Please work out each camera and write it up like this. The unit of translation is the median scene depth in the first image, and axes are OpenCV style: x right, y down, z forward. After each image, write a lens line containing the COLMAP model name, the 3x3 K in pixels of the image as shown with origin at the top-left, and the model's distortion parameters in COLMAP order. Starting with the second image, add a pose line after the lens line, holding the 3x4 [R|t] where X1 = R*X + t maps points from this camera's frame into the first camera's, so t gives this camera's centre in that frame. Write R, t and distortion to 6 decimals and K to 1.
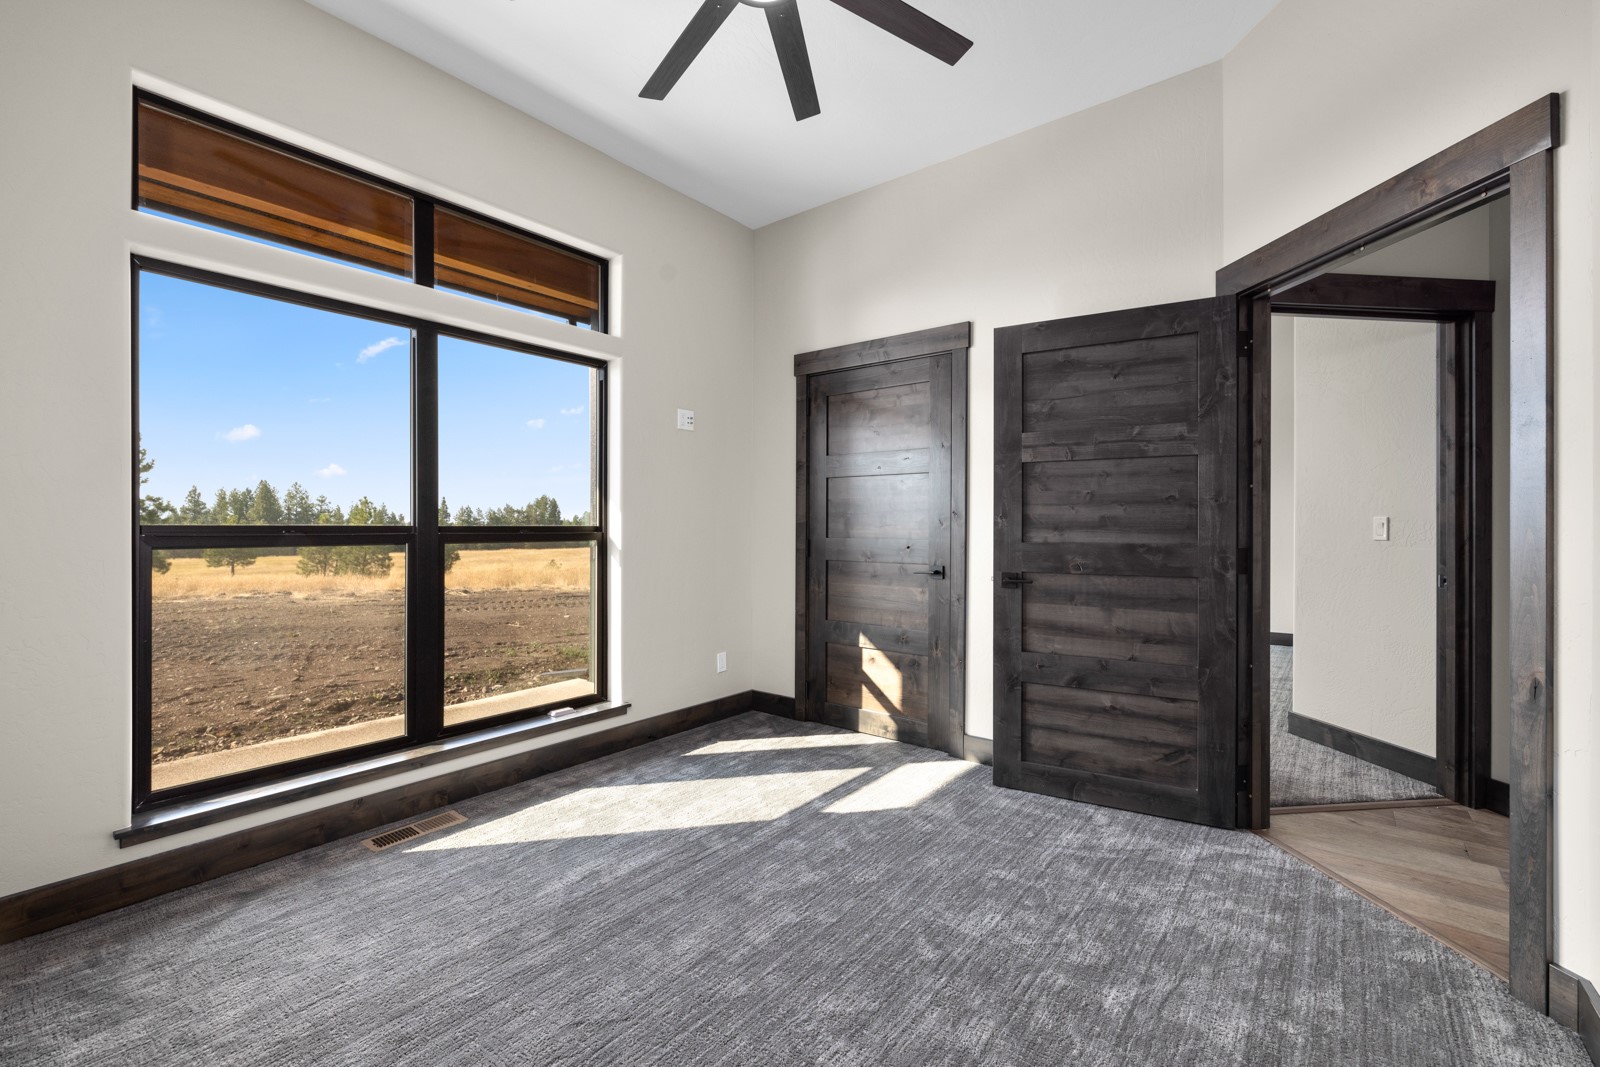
lens RADIAL K [[675.6, 0, 801.0], [0, 675.6, 525.3], [0, 0, 1]] dist [-0.001336, 0.000307]
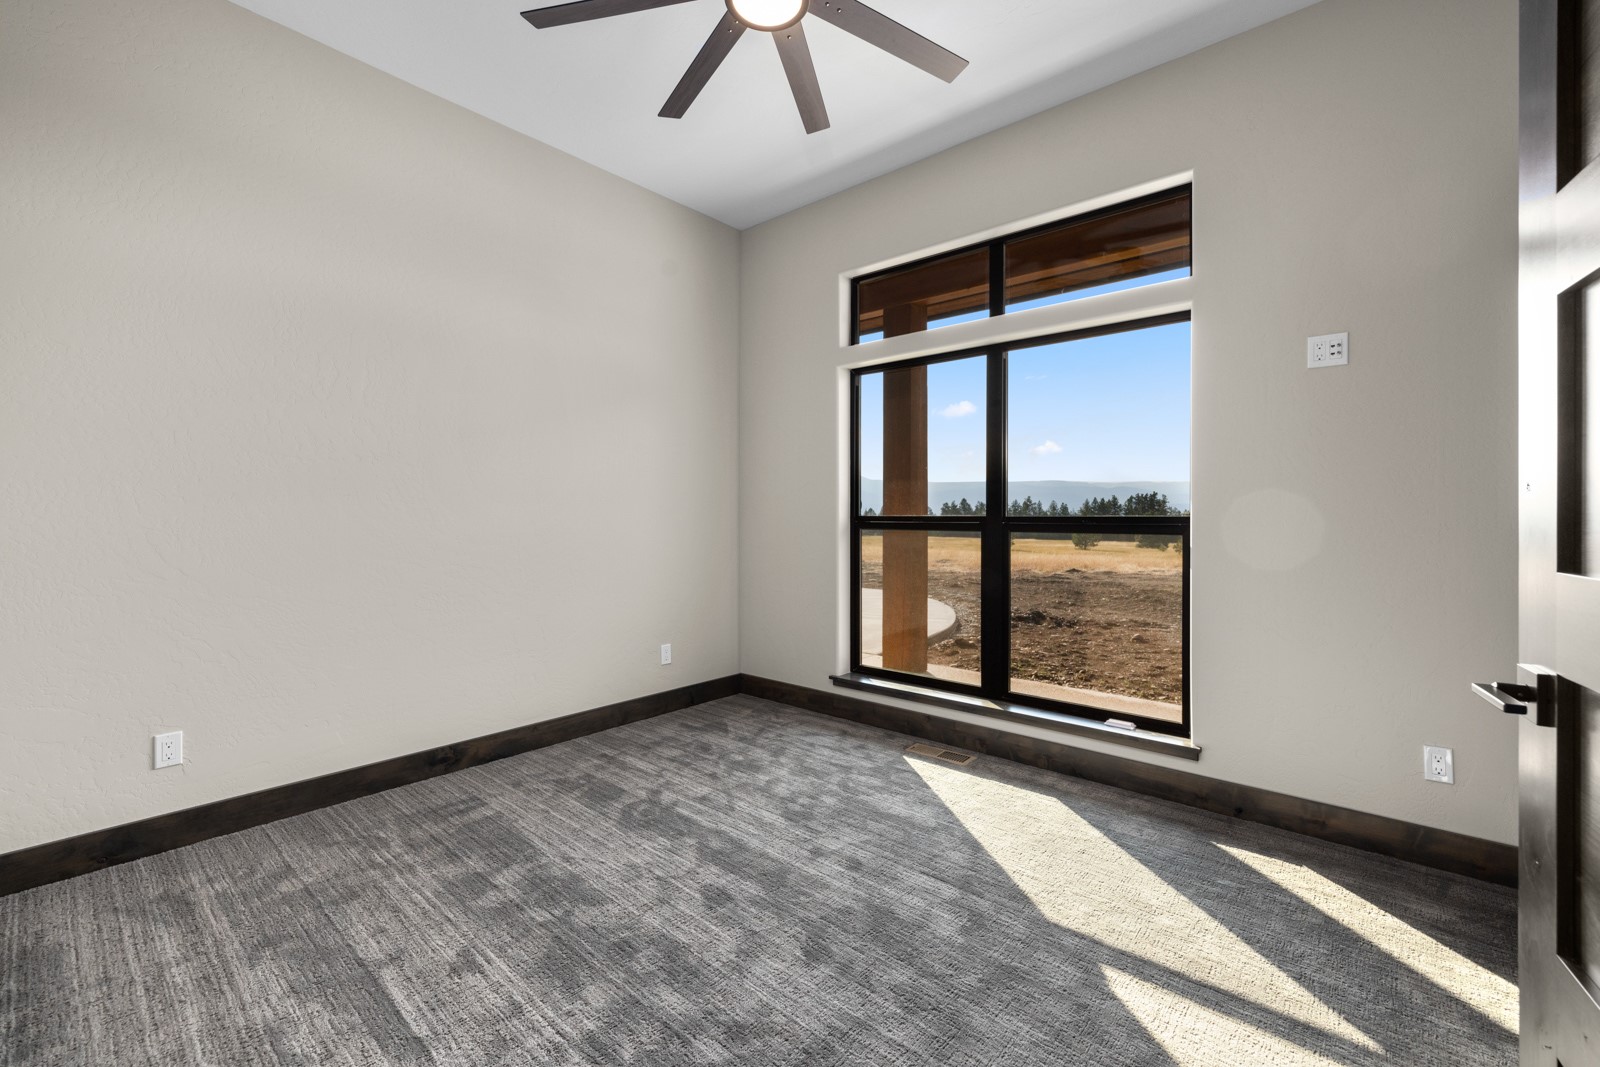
lens RADIAL K [[675.6, 0, 794.6], [0, 675.6, 517.0], [0, 0, 1]] dist [-0.001336, 0.000307]
pose [[-0.048345, 0.003467, -0.998825, 0.633107], [-0.002013, 0.999992, 0.003569, -0.001483], [0.998829, 0.002183, -0.048337, 0.689782]]
